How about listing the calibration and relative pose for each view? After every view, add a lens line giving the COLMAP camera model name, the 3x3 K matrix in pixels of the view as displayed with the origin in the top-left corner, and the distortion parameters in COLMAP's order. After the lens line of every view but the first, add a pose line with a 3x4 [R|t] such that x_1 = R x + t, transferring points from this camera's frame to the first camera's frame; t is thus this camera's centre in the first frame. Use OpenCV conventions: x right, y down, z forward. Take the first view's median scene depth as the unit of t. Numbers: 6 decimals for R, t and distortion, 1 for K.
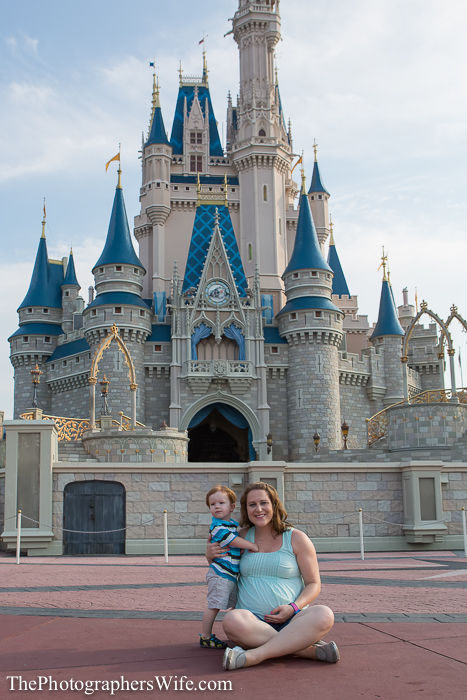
lens RADIAL K [[676.1, 0, 188.1], [0, 676.1, 404.0], [0, 0, 1]] dist [-0.079908, 0.000000]
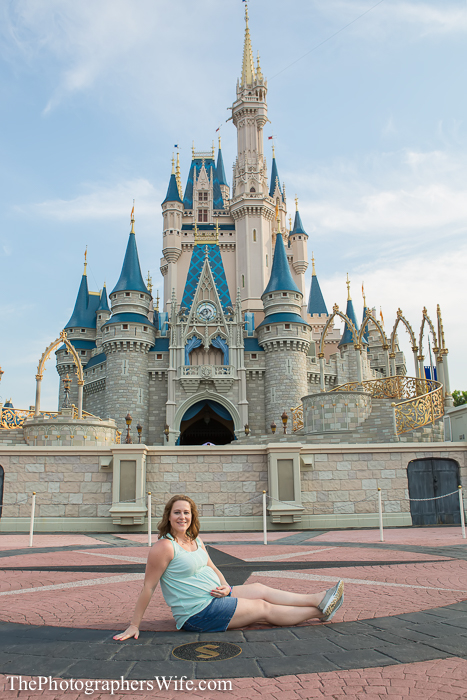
lens RADIAL K [[502.5, 0, 219.5], [0, 502.5, 372.2], [0, 0, 1]] dist [-0.100188, 0.047150]
pose [[0.998511, -0.018429, -0.051339, 0.114249], [0.014974, 0.997648, -0.066892, 0.009957], [0.052451, 0.066024, 0.996439, 0.081895]]
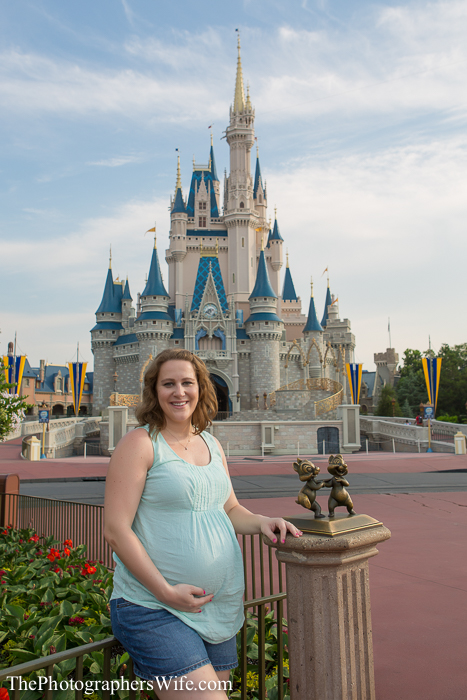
lens RADIAL K [[542.3, 0, 224.9], [0, 542.3, 339.1], [0, 0, 1]] dist [-0.102066, 0.003514]
pose [[0.999857, -0.001140, 0.016897, 0.058211], [0.001131, 0.999999, 0.000592, -0.091977], [-0.016898, -0.000572, 0.999857, -0.431842]]
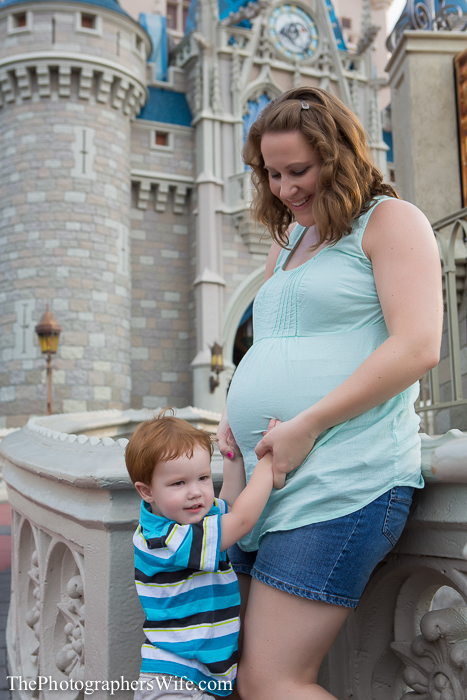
lens RADIAL K [[926.3, 0, 239.5], [0, 926.3, 344.1], [0, 0, 1]] dist [0.023242, 0.000000]
pose [[0.934303, 0.044470, 0.353696, -0.196349], [-0.042254, 0.999009, -0.013988, 0.049293], [-0.353968, -0.001876, 0.935256, 0.448685]]
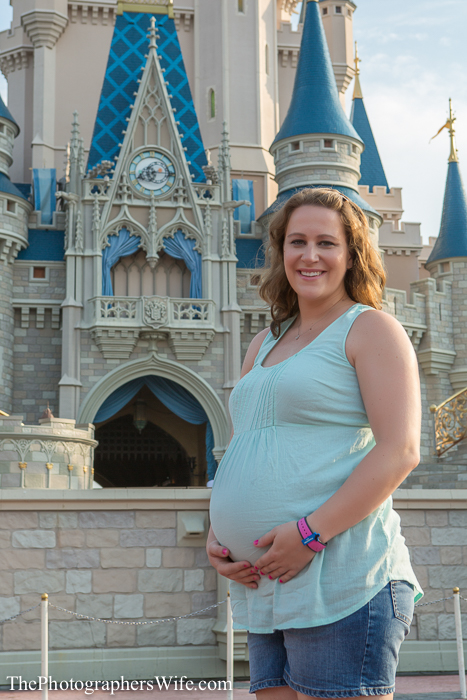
lens RADIAL K [[1196.3, 0, 232.1], [0, 1196.3, 305.2], [0, 0, 1]] dist [0.045611, 0.000000]
pose [[0.993290, 0.017267, 0.114351, -0.001132], [-0.009818, 0.997812, -0.065384, 0.003614], [-0.115230, 0.063822, 0.991286, 0.044673]]
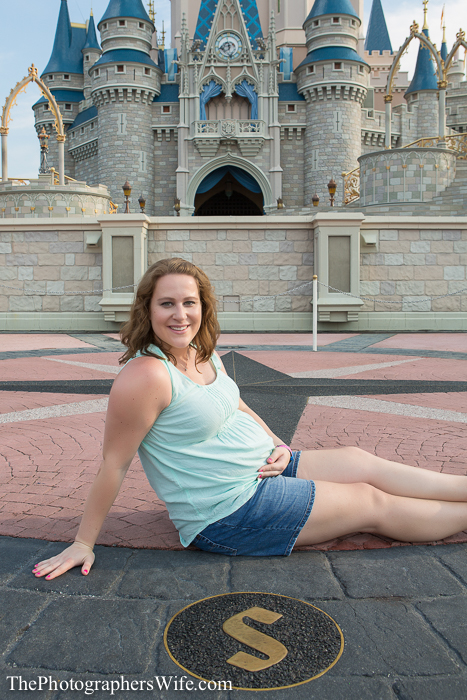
lens RADIAL K [[613.4, 0, 202.4], [0, 613.4, 303.2], [0, 0, 1]] dist [-0.097742, 0.093167]
pose [[0.992890, 0.007229, -0.118814, 0.110018], [0.016332, 0.980440, 0.196138, 0.018560], [0.117908, -0.196684, 0.973352, 0.117788]]
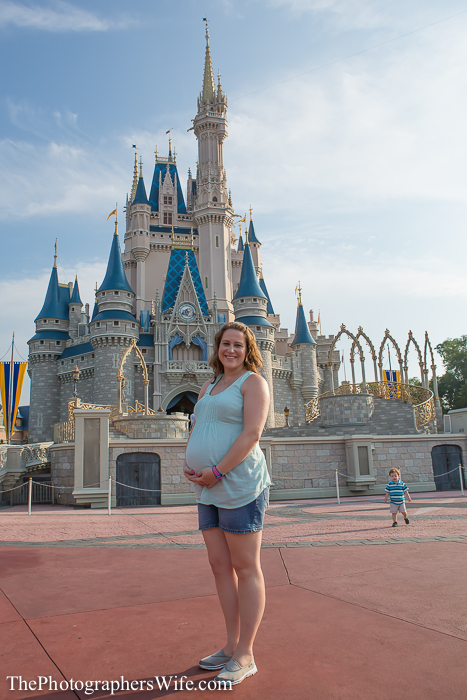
lens RADIAL K [[497.6, 0, 213.2], [0, 497.6, 360.7], [0, 0, 1]] dist [-0.104104, 0.033571]
pose [[0.989428, 0.009764, 0.144698, -0.051656], [-0.001726, 0.998453, -0.055573, -0.007497], [-0.145017, 0.054736, 0.987914, -0.018335]]
